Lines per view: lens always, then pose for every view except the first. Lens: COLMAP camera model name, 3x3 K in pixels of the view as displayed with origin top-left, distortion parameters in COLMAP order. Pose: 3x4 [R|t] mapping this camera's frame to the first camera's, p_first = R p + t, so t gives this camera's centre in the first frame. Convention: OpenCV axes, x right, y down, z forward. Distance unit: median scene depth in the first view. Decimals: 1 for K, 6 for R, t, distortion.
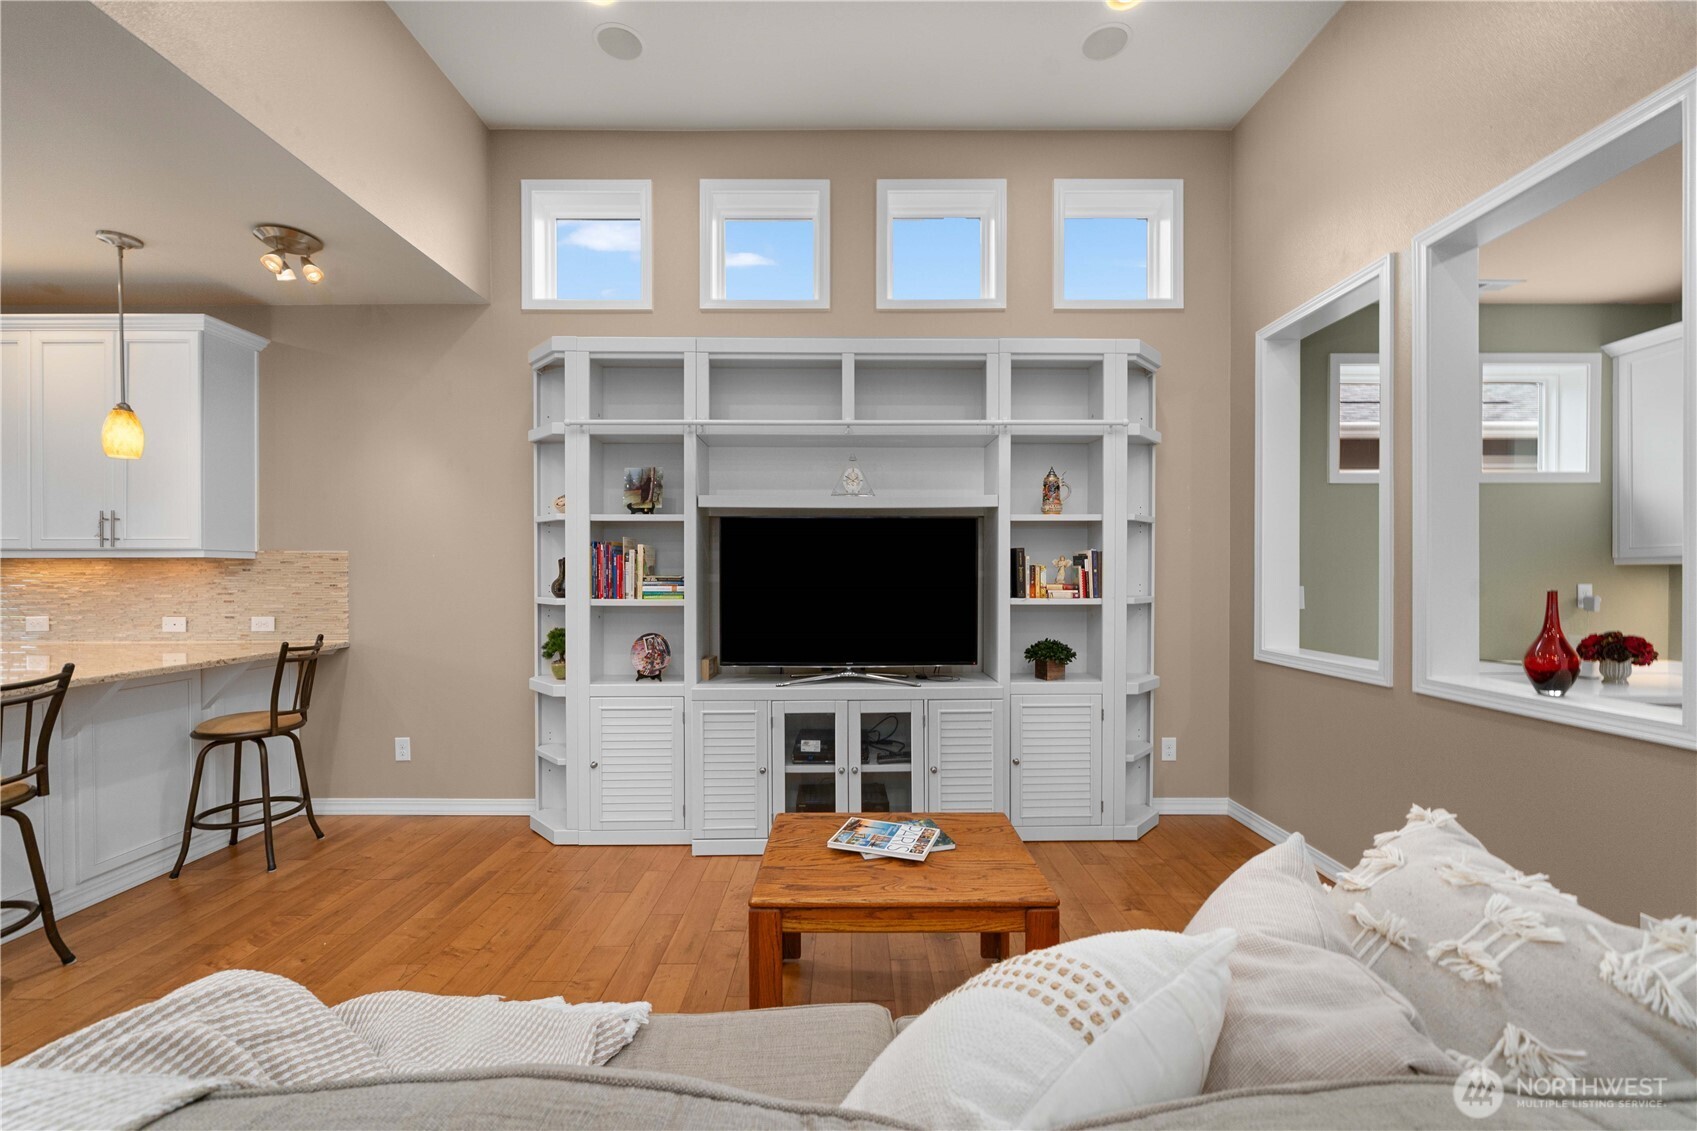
lens RADIAL K [[675.5, 0, 852.3], [0, 675.5, 577.8], [0, 0, 1]] dist [-0.001269, -0.001121]
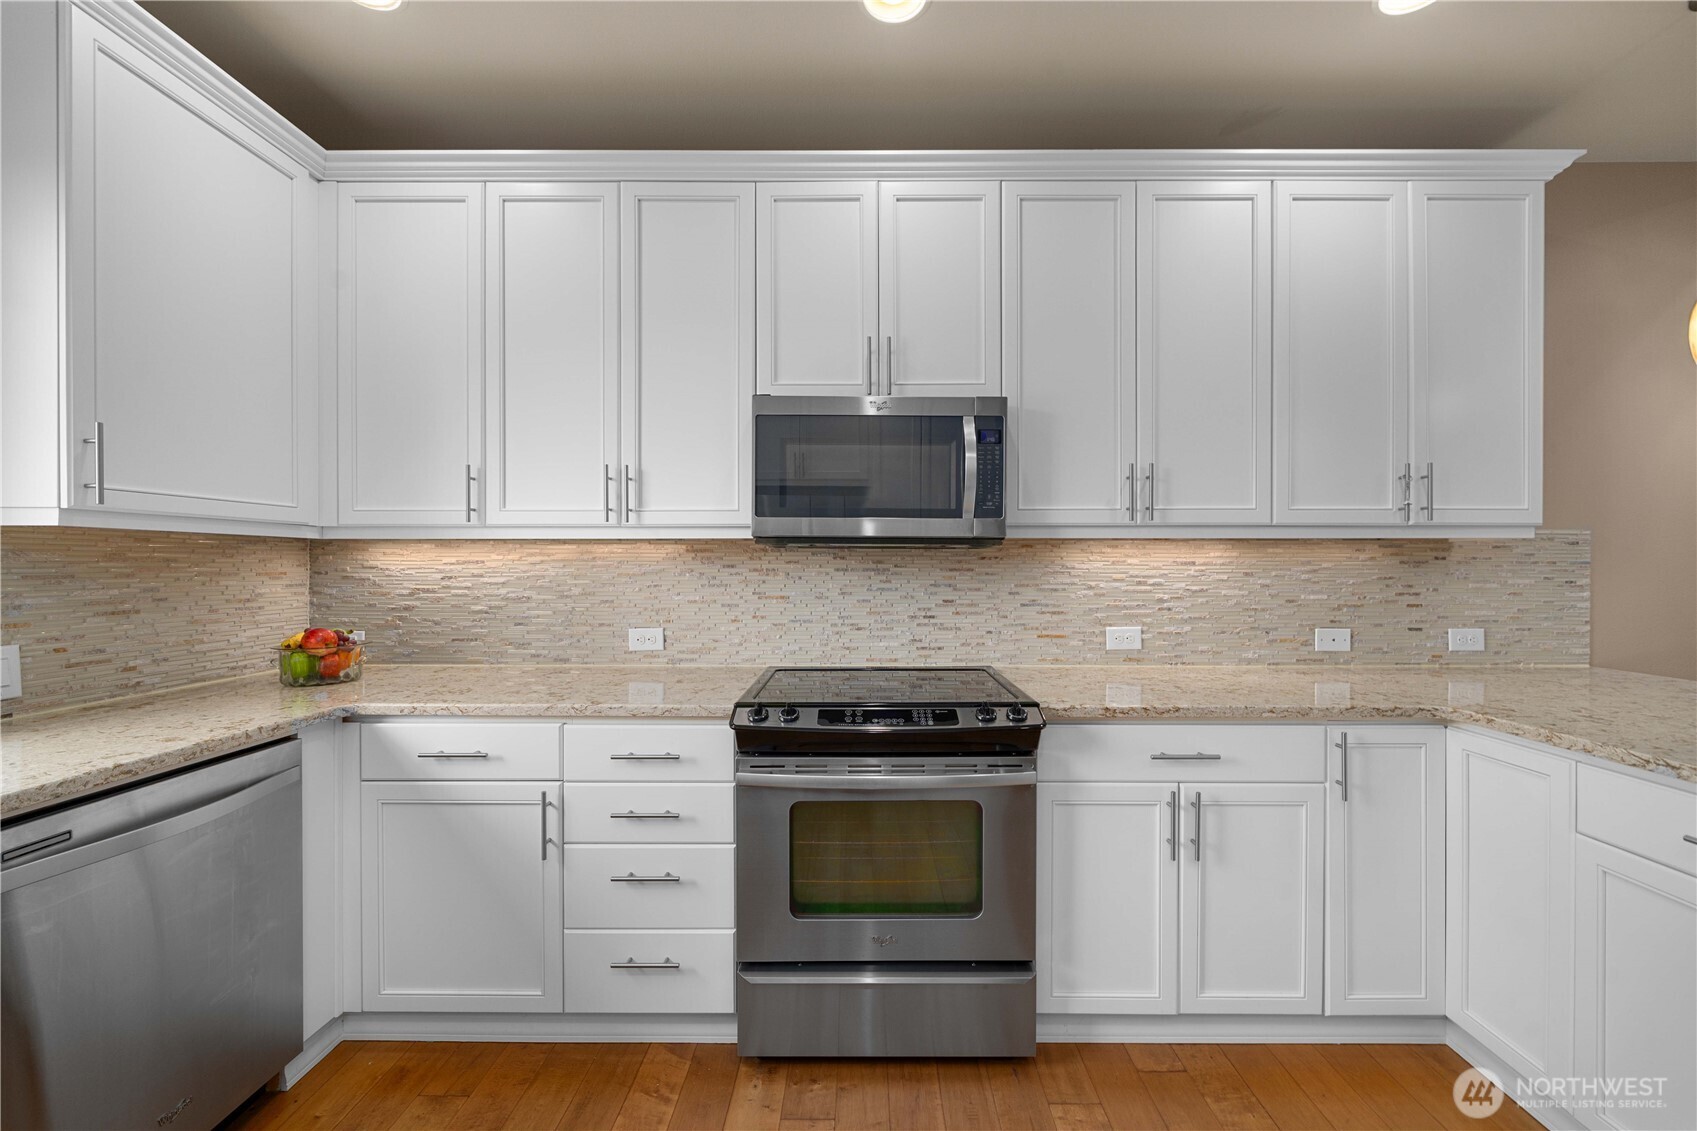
lens RADIAL K [[613.7, 0, 838.4], [0, 613.7, 566.2], [0, 0, 1]] dist [-0.008648, -0.000233]
pose [[0.999870, 0.003059, -0.015828, -1.644692], [-0.003146, 0.999980, -0.005469, 0.001540], [0.015811, 0.005518, 0.999860, 0.431002]]
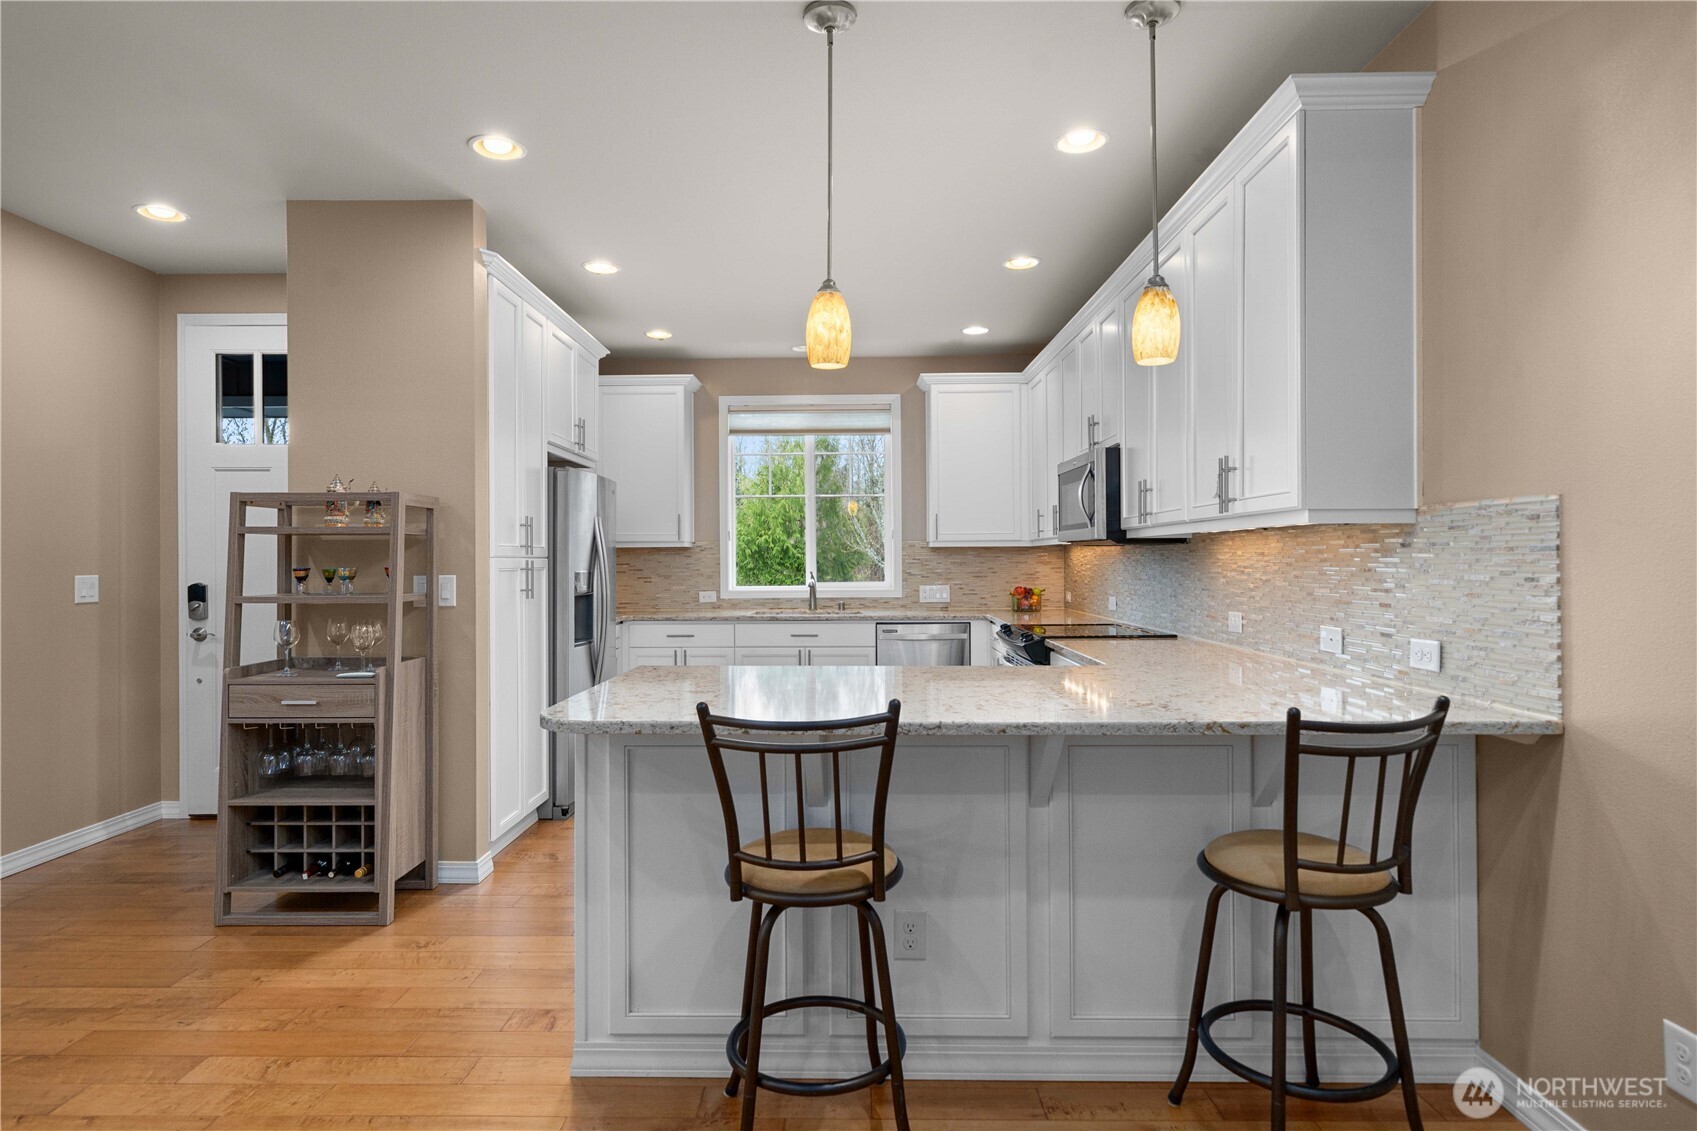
lens RADIAL K [[922.1, 0, 839.0], [0, 922.1, 557.8], [0, 0, 1]] dist [0.002562, -0.003187]
pose [[-0.015870, -0.000628, -0.999874, -0.211385], [-0.001233, 0.999999, -0.000609, -0.001146], [0.999873, 0.001223, -0.015871, 0.644107]]
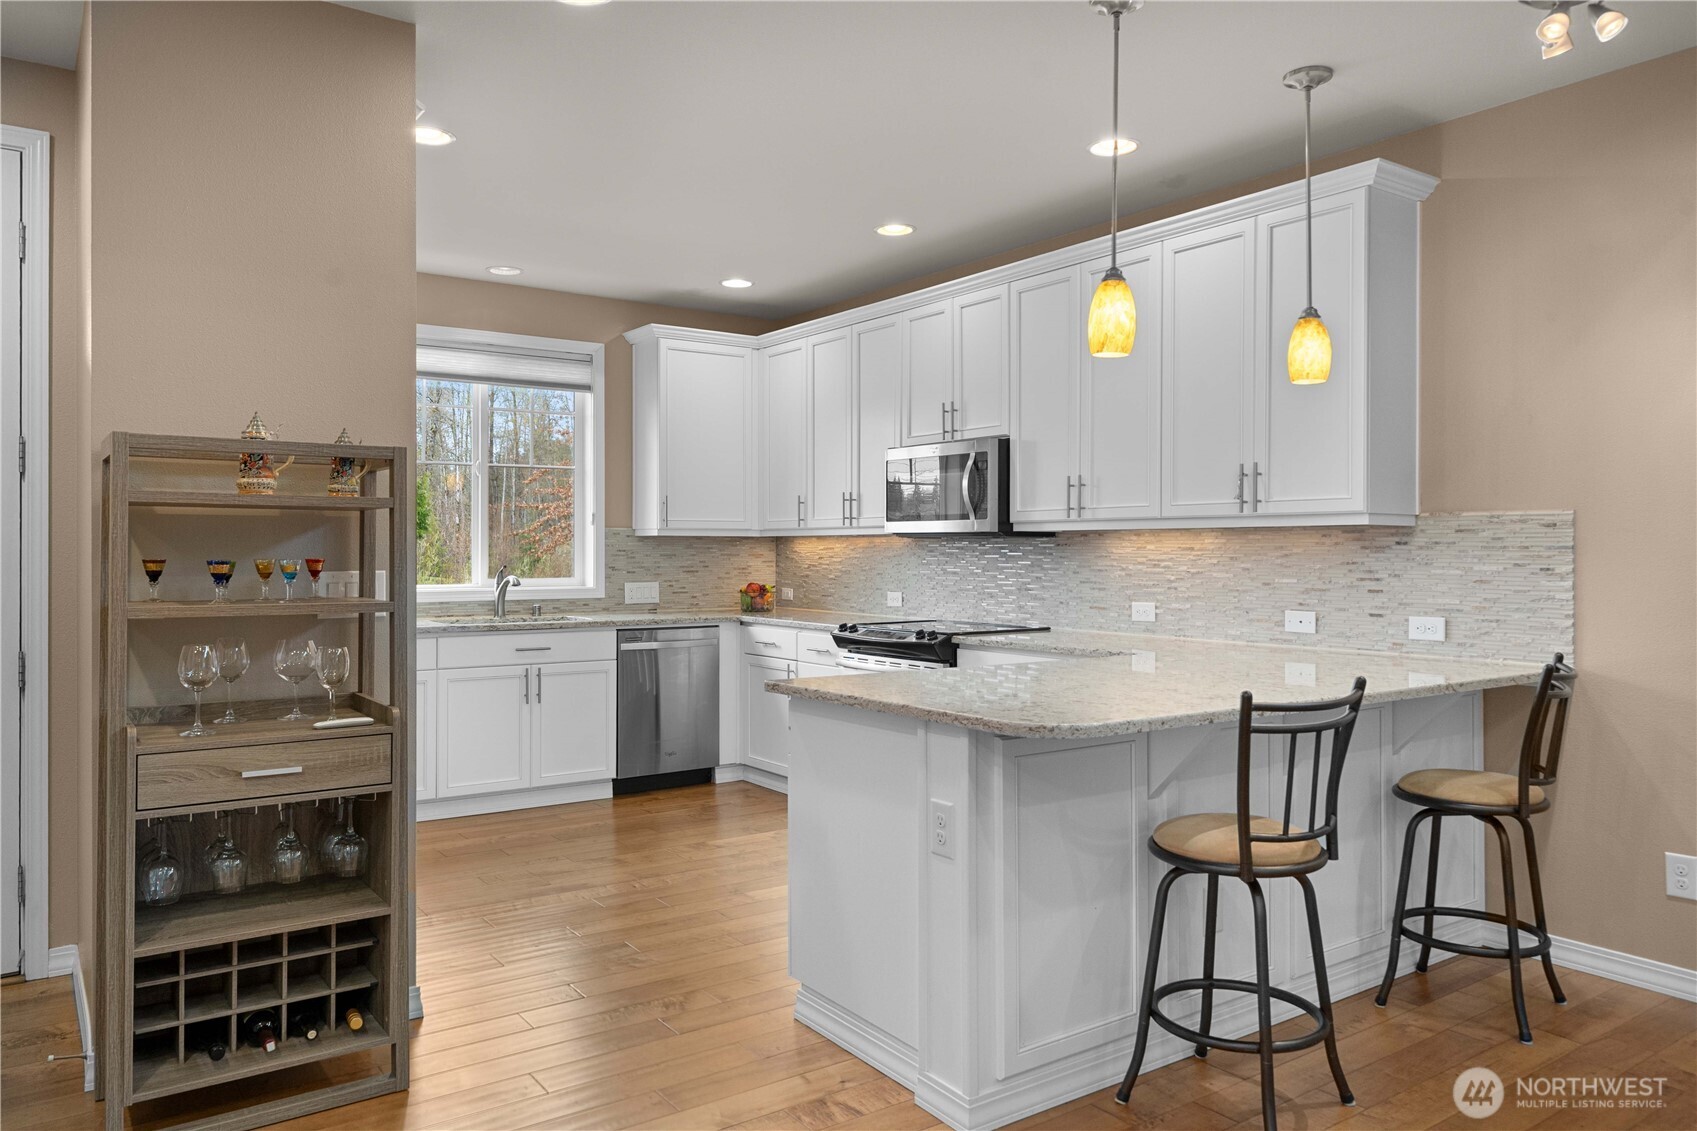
lens RADIAL K [[1167.9, 0, 837.6], [0, 1167.9, 548.4], [0, 0, 1]] dist [0.007259, -0.008801]
pose [[0.572937, 0.001382, -0.819598, -0.320794], [-0.007941, 0.999961, -0.003865, 0.002254], [0.819561, 0.008723, 0.572926, -0.093958]]
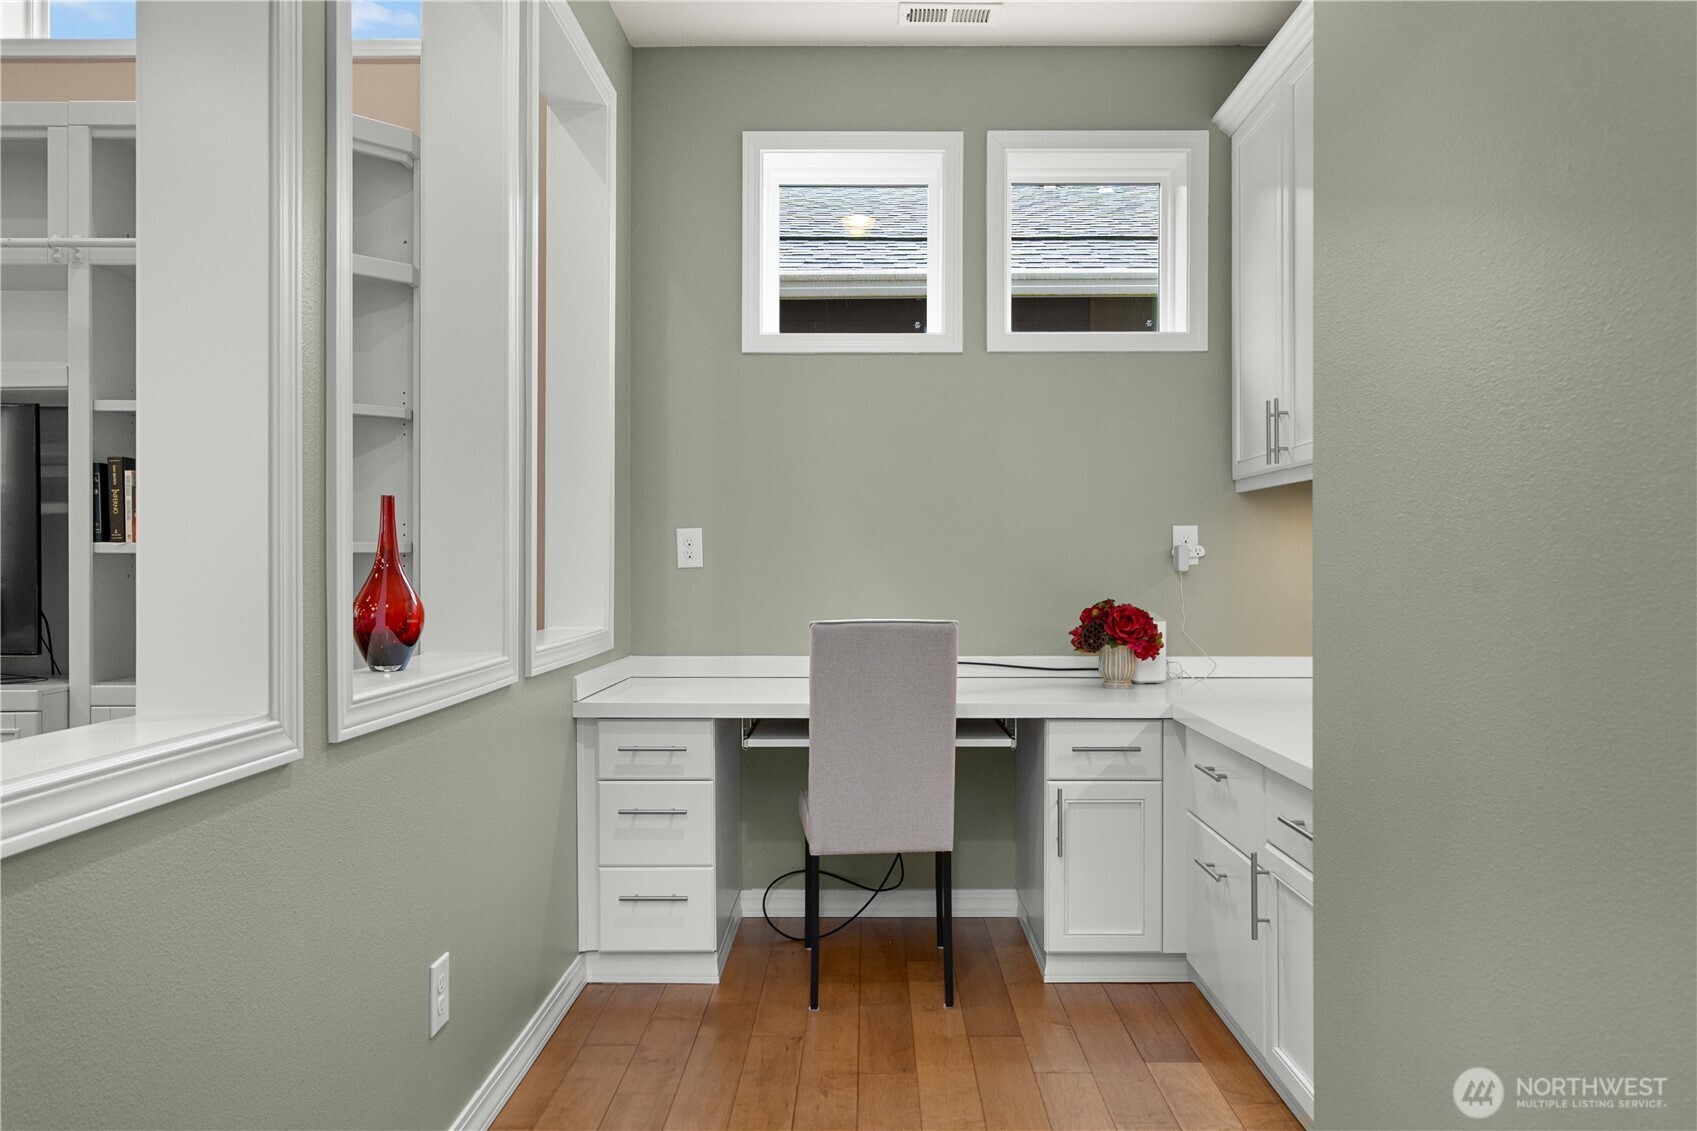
lens RADIAL K [[1167.9, 0, 874.9], [0, 1167.9, 525.5], [0, 0, 1]] dist [0.007259, -0.008801]
pose [[0.999958, 0.001867, 0.008985, 0.906289], [-0.001772, 0.999943, -0.010504, 0.025210], [-0.009004, 0.010488, 0.999904, -0.021303]]
